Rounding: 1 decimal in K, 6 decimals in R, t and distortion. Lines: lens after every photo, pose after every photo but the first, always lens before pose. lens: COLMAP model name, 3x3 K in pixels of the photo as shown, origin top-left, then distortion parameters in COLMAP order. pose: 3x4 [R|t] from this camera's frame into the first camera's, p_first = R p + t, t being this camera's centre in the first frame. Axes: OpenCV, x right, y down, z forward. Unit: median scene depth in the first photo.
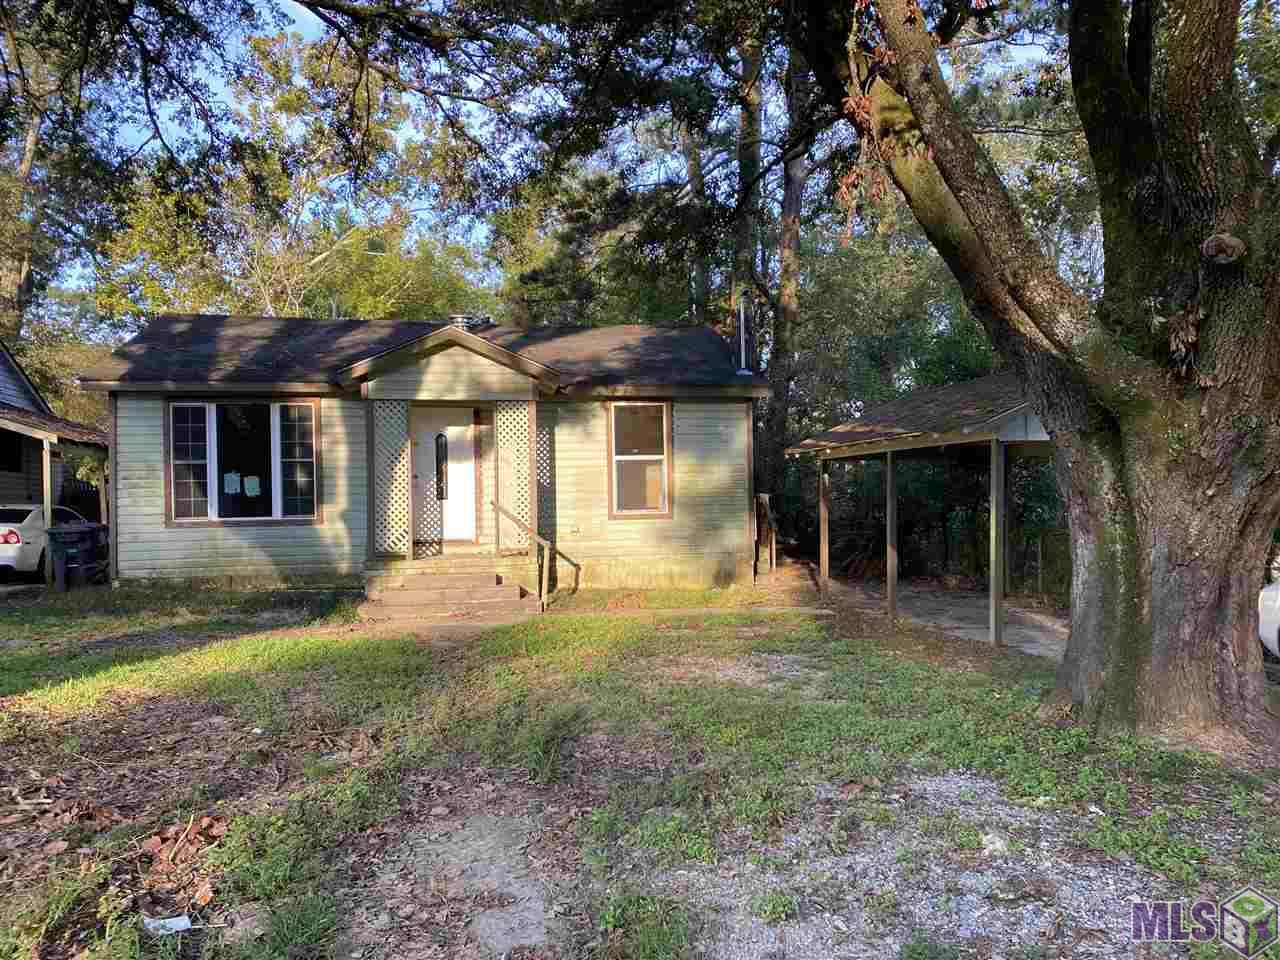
lens RADIAL K [[979.0, 0, 636.1], [0, 979.0, 477.3], [0, 0, 1]] dist [0.043797, -0.035269]
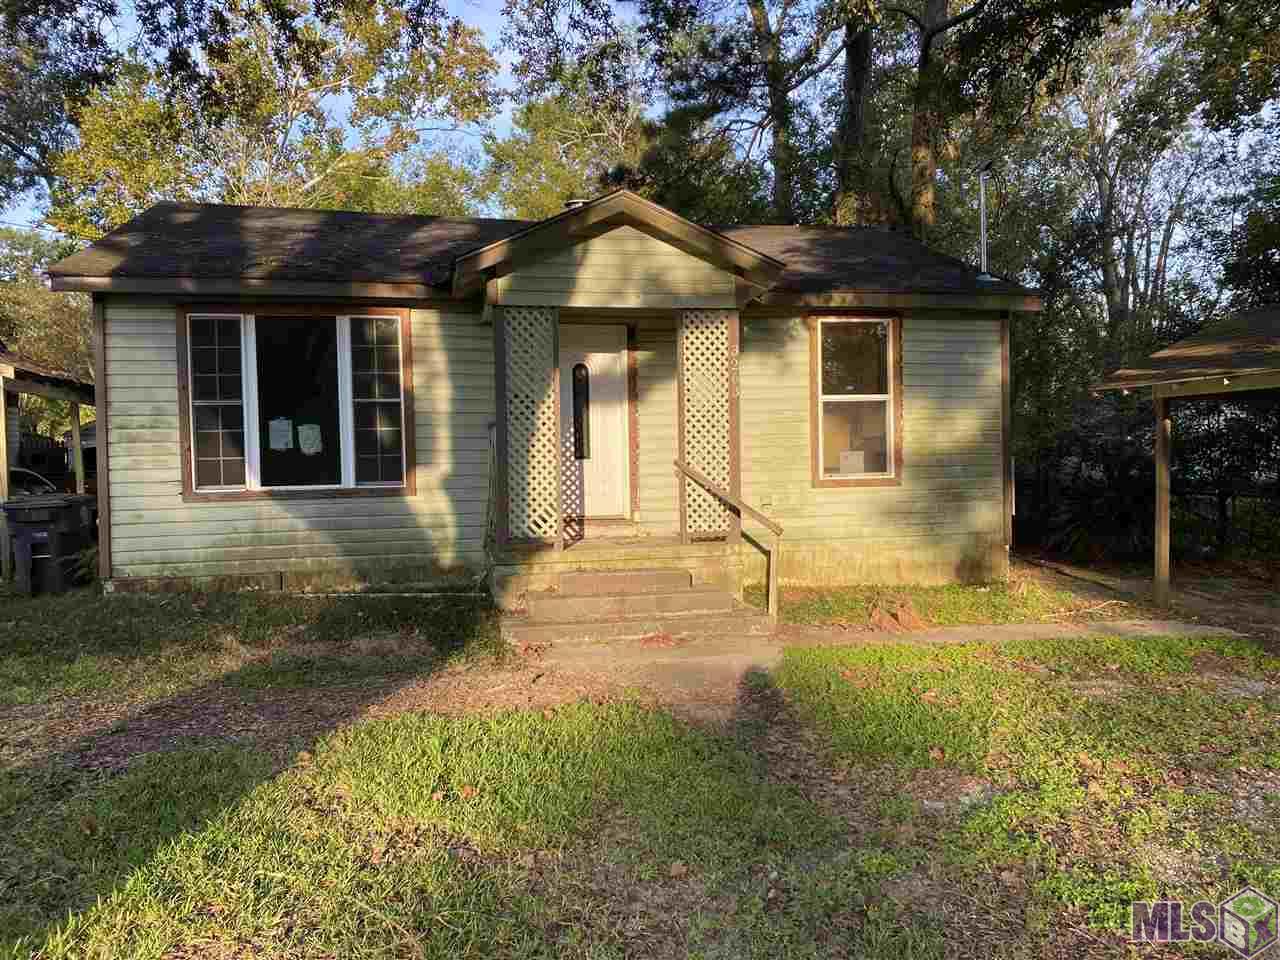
lens RADIAL K [[1039.4, 0, 638.8], [0, 1039.4, 463.4], [0, 0, 1]] dist [0.130103, -0.141679]
pose [[0.999999, -0.001573, 0.000706, -0.165216], [0.001553, 0.999636, 0.026932, 0.006537], [-0.000748, -0.026931, 0.999637, 0.278076]]
